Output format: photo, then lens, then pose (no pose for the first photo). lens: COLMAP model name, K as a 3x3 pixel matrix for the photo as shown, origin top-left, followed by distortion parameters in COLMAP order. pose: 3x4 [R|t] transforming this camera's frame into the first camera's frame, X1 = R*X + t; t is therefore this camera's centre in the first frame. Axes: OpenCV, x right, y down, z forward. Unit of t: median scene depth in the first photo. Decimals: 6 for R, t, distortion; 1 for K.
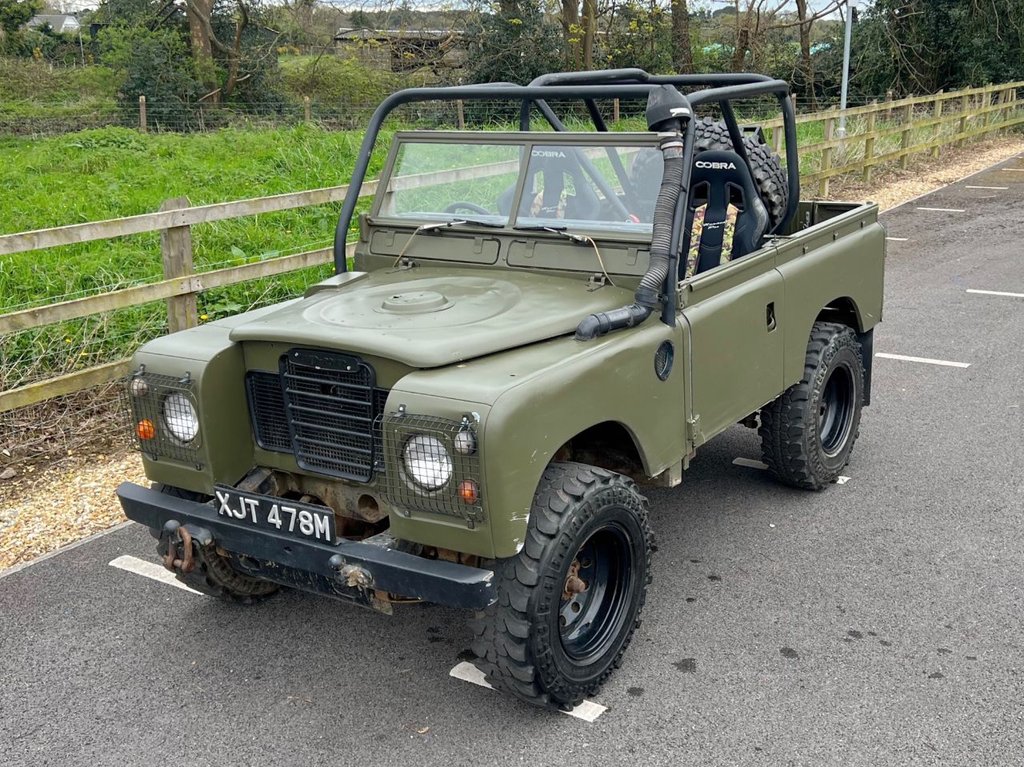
lens RADIAL K [[1191.4, 0, 582.9], [0, 1191.4, 370.9], [0, 0, 1]] dist [0.055508, -0.034778]
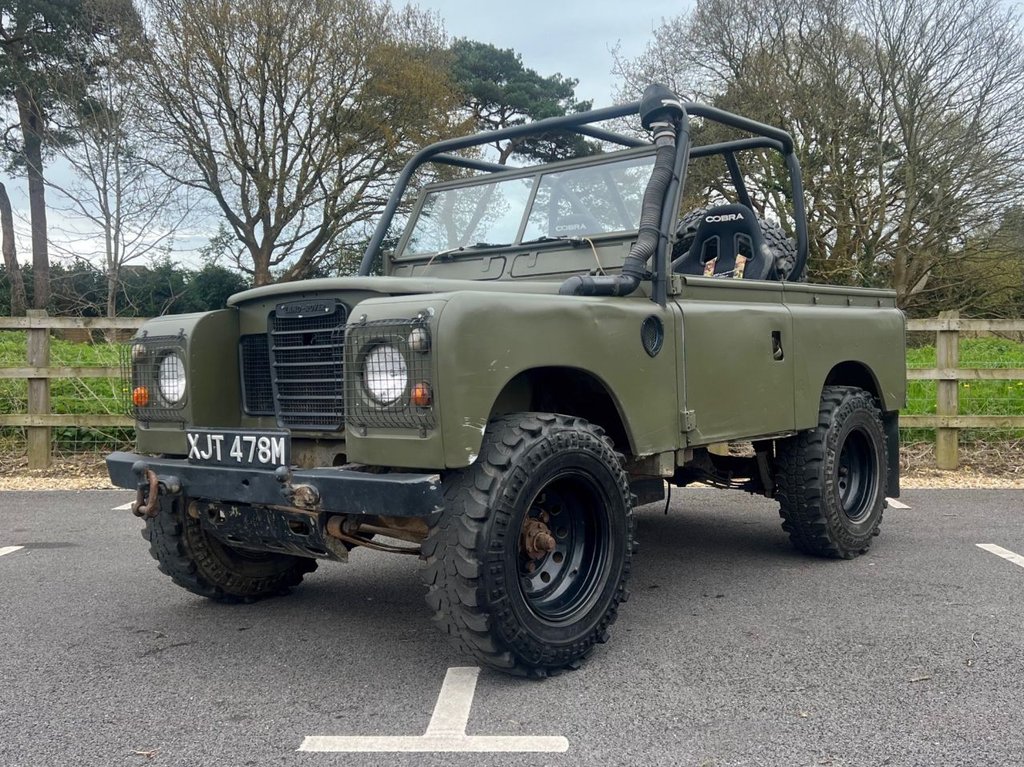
lens RADIAL K [[1053.5, 0, 550.2], [0, 1053.5, 363.8], [0, 0, 1]] dist [0.040328, -0.034464]
pose [[0.993247, 0.011520, -0.115449, 0.086801], [-0.040410, 0.967101, -0.251161, 0.239575], [0.108758, 0.254130, 0.961036, 0.169103]]
